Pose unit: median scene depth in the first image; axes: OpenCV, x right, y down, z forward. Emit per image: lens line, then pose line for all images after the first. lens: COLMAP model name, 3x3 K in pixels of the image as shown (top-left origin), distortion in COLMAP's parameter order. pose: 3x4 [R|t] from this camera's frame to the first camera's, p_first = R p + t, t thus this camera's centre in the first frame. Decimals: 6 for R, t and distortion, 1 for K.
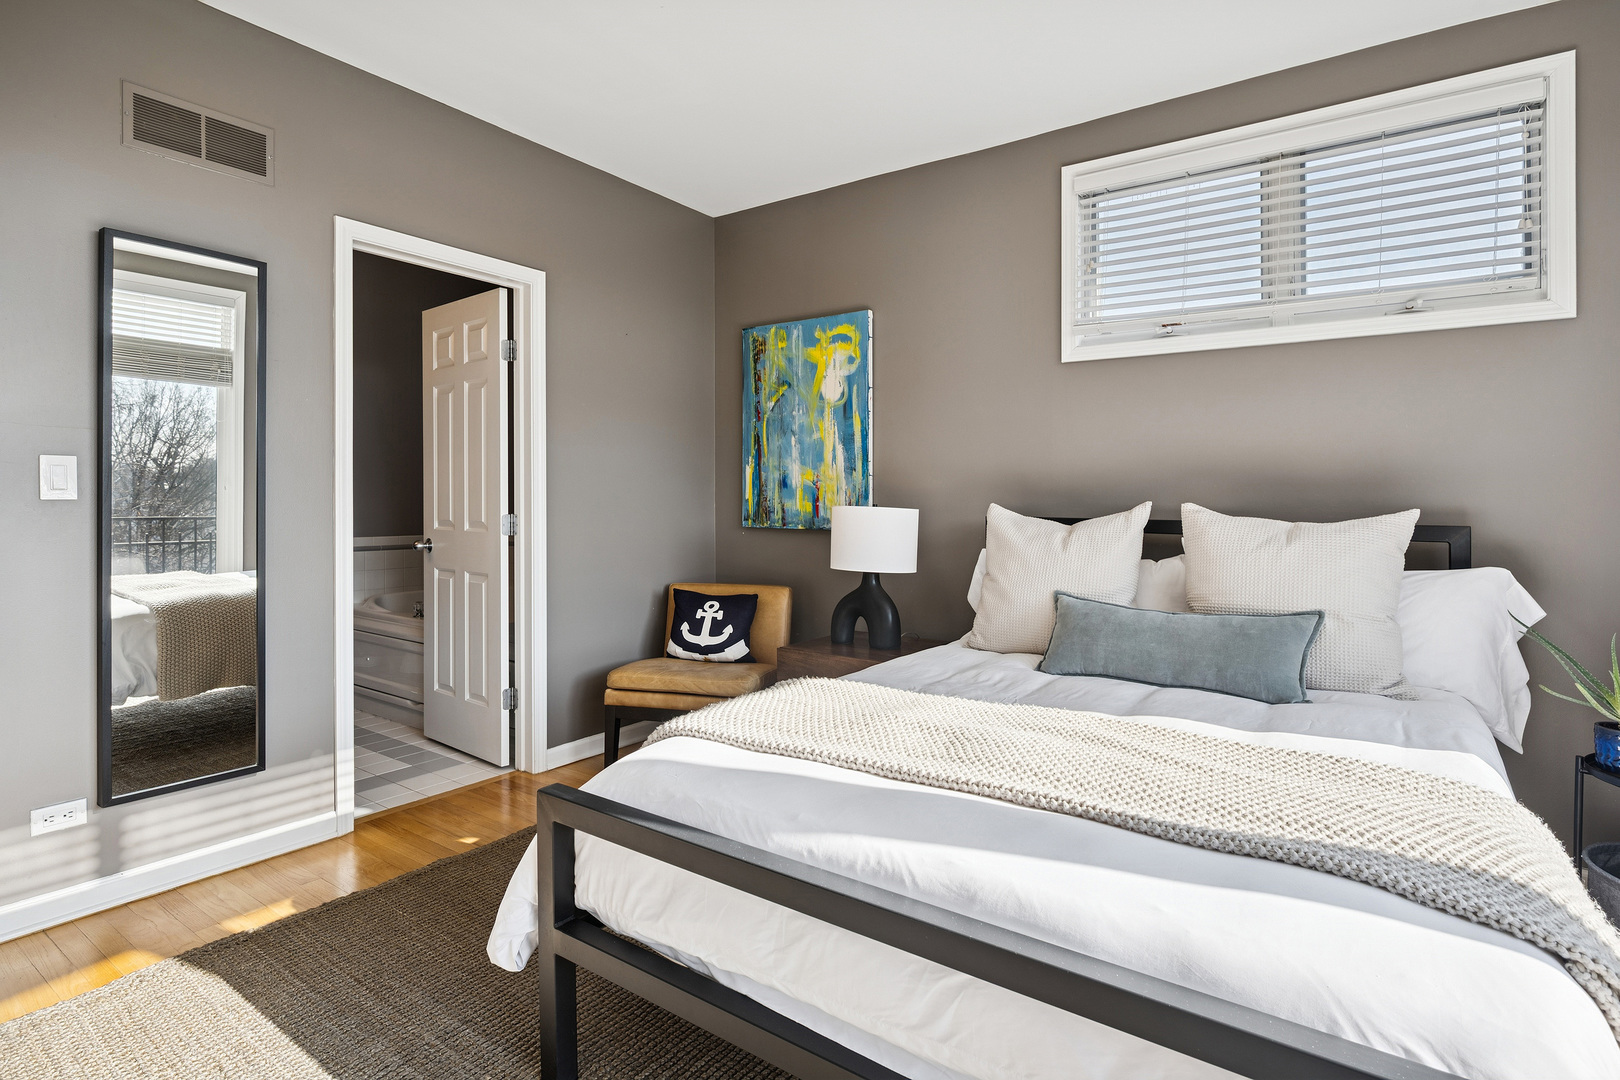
lens RADIAL K [[847.1, 0, 814.4], [0, 847.1, 505.5], [0, 0, 1]] dist [-0.002916, 0.000350]
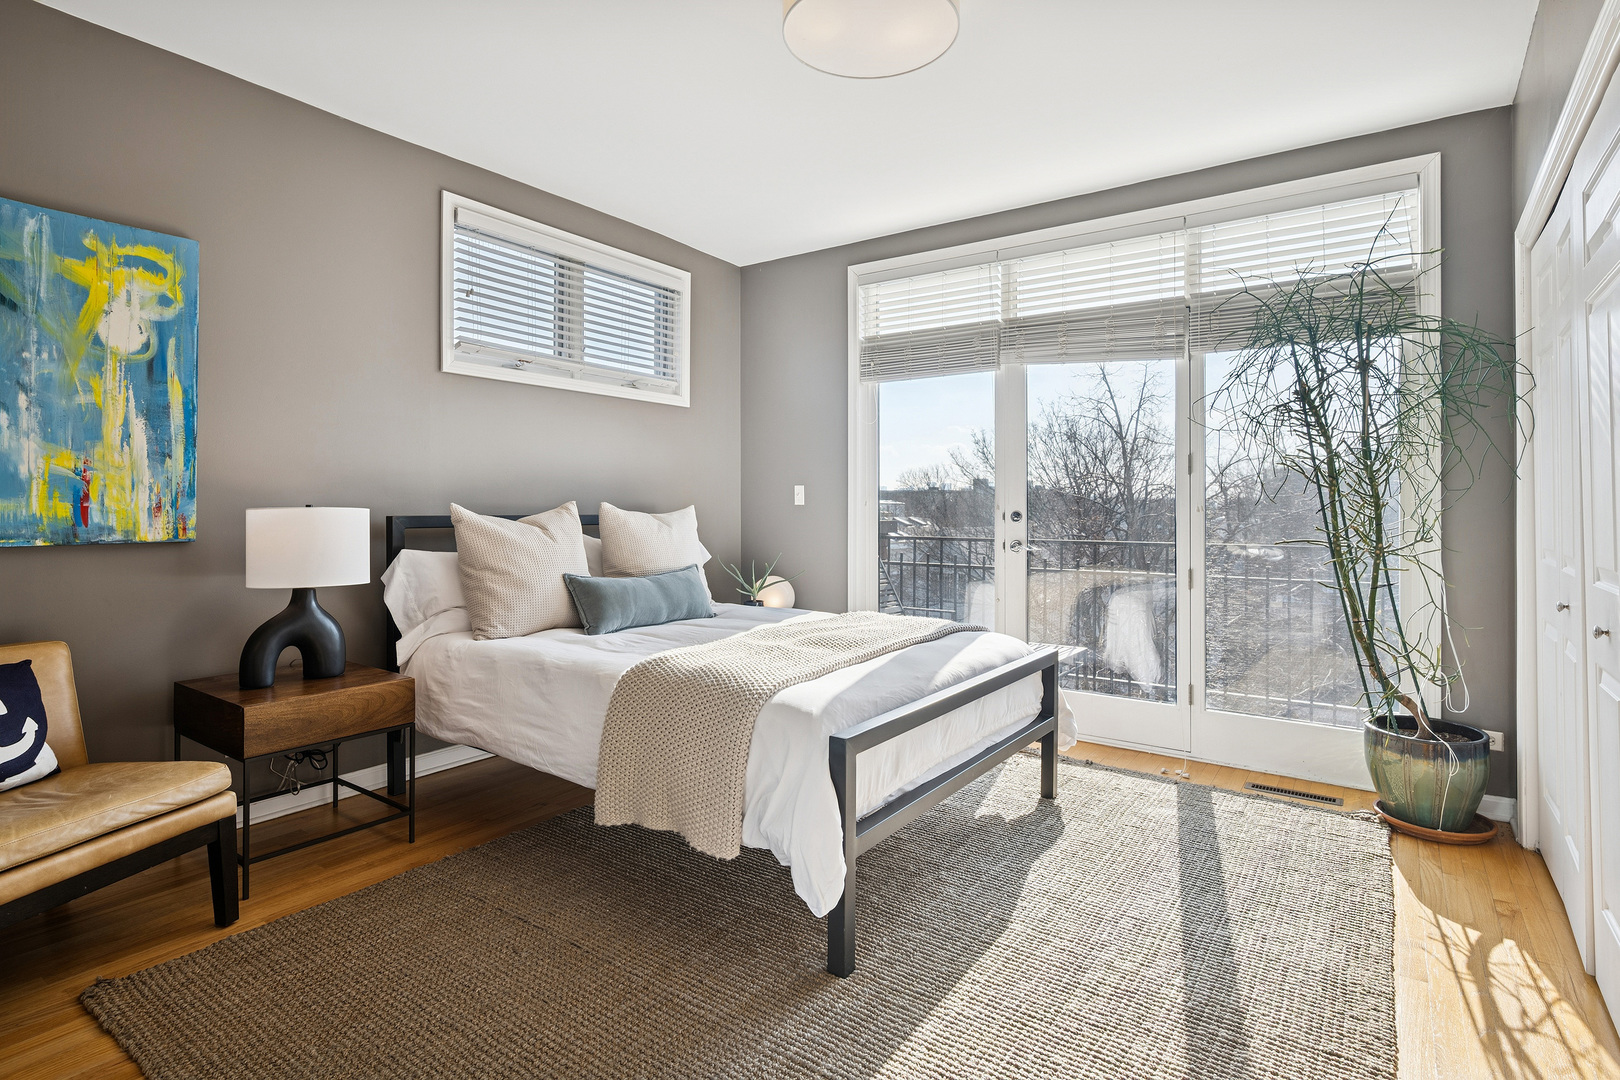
lens RADIAL K [[847.1, 0, 809.5], [0, 847.1, 496.5], [0, 0, 1]] dist [-0.002916, 0.000350]
pose [[-0.027928, 0.001525, 0.999609, -0.666604], [0.000685, 0.999999, -0.001507, -0.006832], [-0.999610, 0.000642, -0.027929, 0.473863]]
